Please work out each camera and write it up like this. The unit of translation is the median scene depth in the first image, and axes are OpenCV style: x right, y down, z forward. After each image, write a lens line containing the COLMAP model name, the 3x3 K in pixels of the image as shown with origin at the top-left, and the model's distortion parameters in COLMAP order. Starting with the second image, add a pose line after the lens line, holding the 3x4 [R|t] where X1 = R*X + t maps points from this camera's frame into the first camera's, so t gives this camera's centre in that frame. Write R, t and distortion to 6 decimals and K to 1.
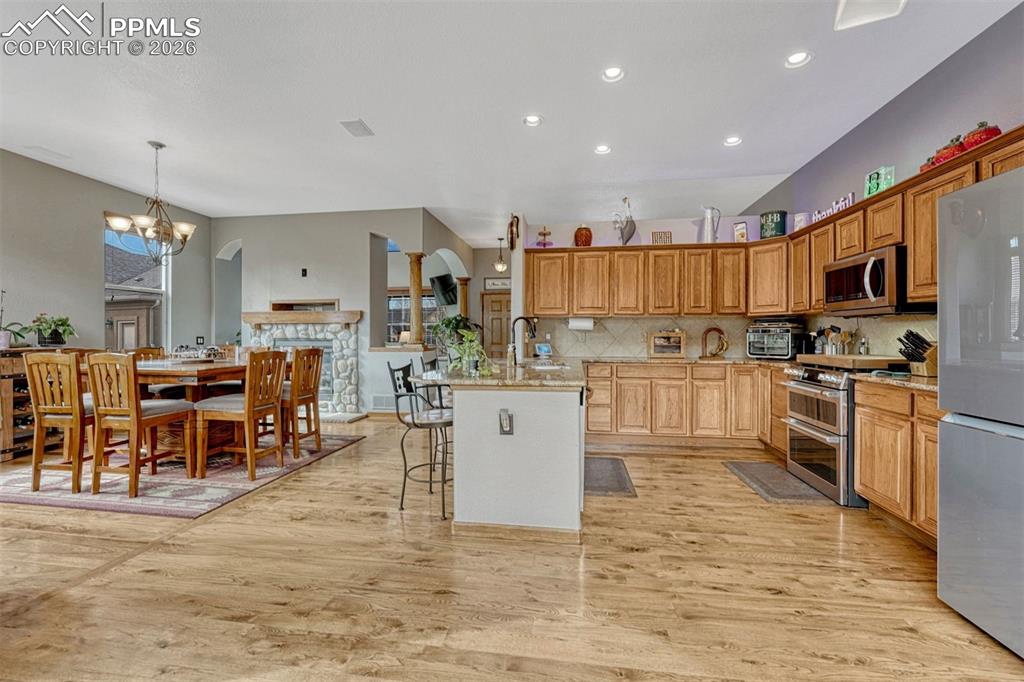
lens RADIAL K [[431.7, 0, 509.8], [0, 431.7, 338.2], [0, 0, 1]] dist [-0.004797, -0.000256]
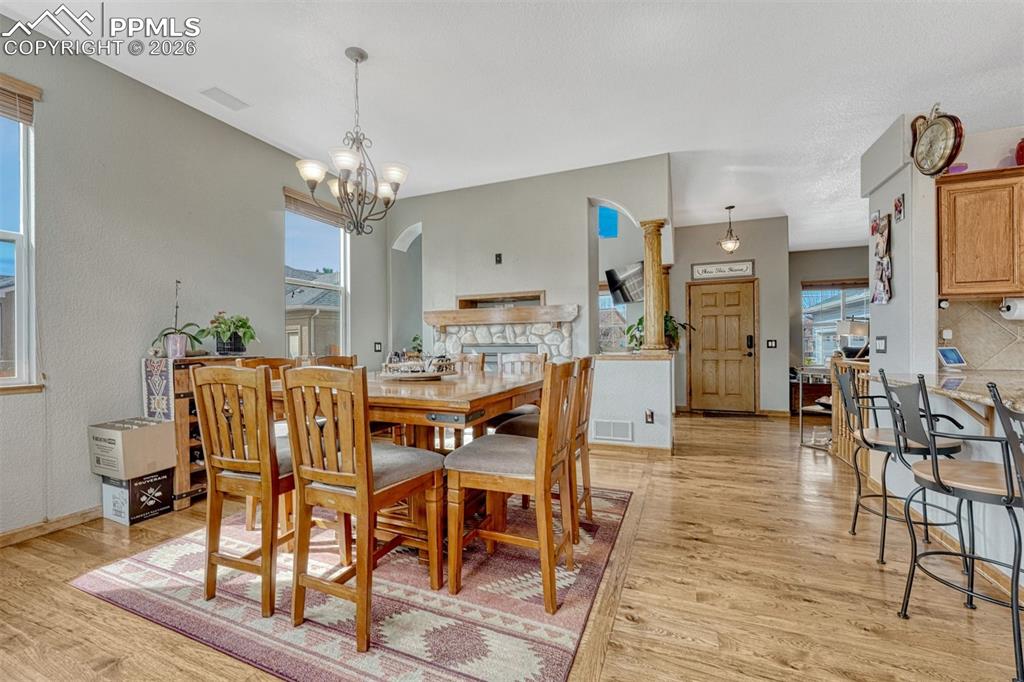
lens RADIAL K [[422.6, 0, 508.7], [0, 422.6, 347.1], [0, 0, 1]] dist [-0.009944, -0.000085]
pose [[0.971657, -0.007629, -0.236272, -0.415609], [0.008294, 0.999964, 0.001820, 0.008727], [0.236250, -0.003728, 0.971685, 0.394121]]
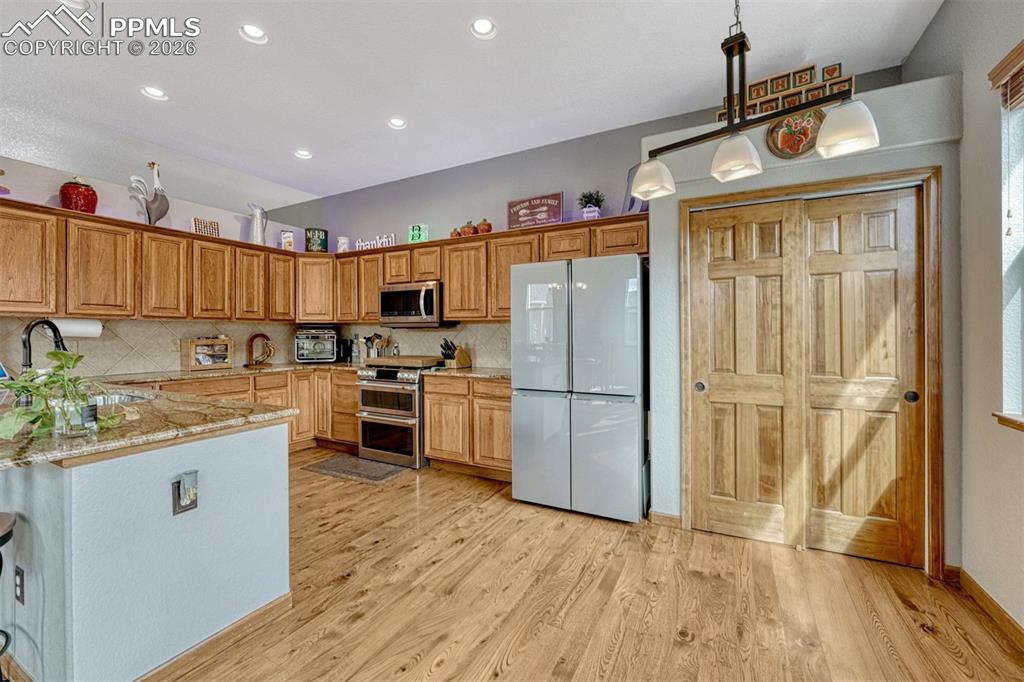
lens RADIAL K [[420.0, 0, 509.7], [0, 420.0, 334.0], [0, 0, 1]] dist [-0.011856, 0.000035]
pose [[0.331689, -0.002665, 0.943385, -0.247645], [0.008329, 0.999965, -0.000104, -0.021317], [-0.943352, 0.007892, 0.331699, 0.191922]]
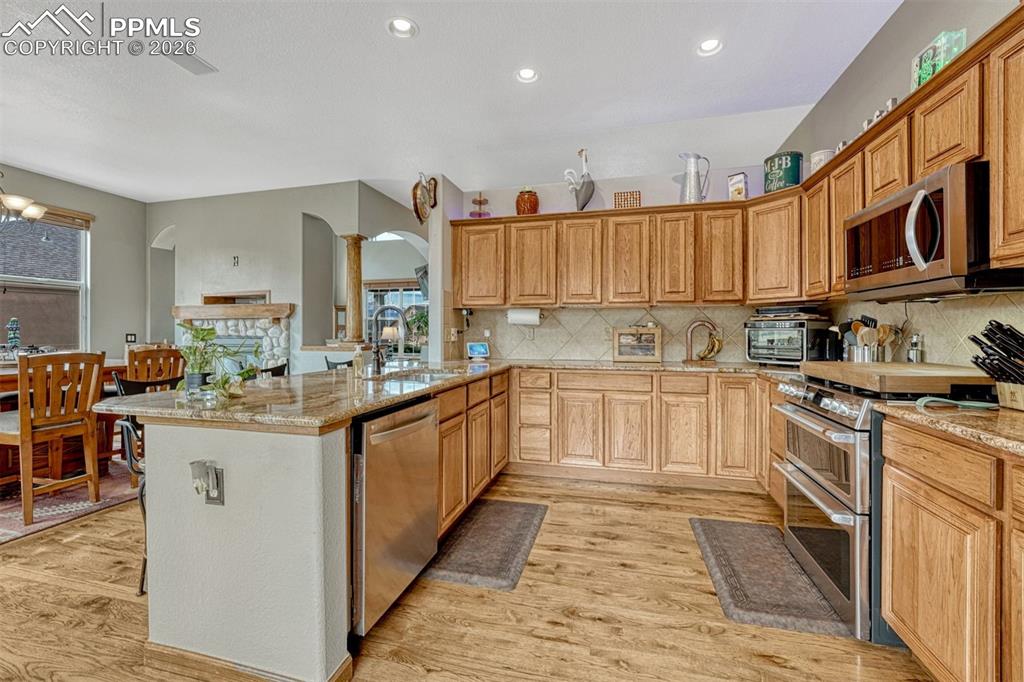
lens RADIAL K [[432.5, 0, 509.0], [0, 432.5, 334.3], [0, 0, 1]] dist [-0.007239, 0.000674]
pose [[0.994367, -0.000742, -0.105985, 0.255811], [0.000741, 1.000000, -0.000047, -0.002226], [0.105985, -0.000031, 0.994368, 0.269478]]
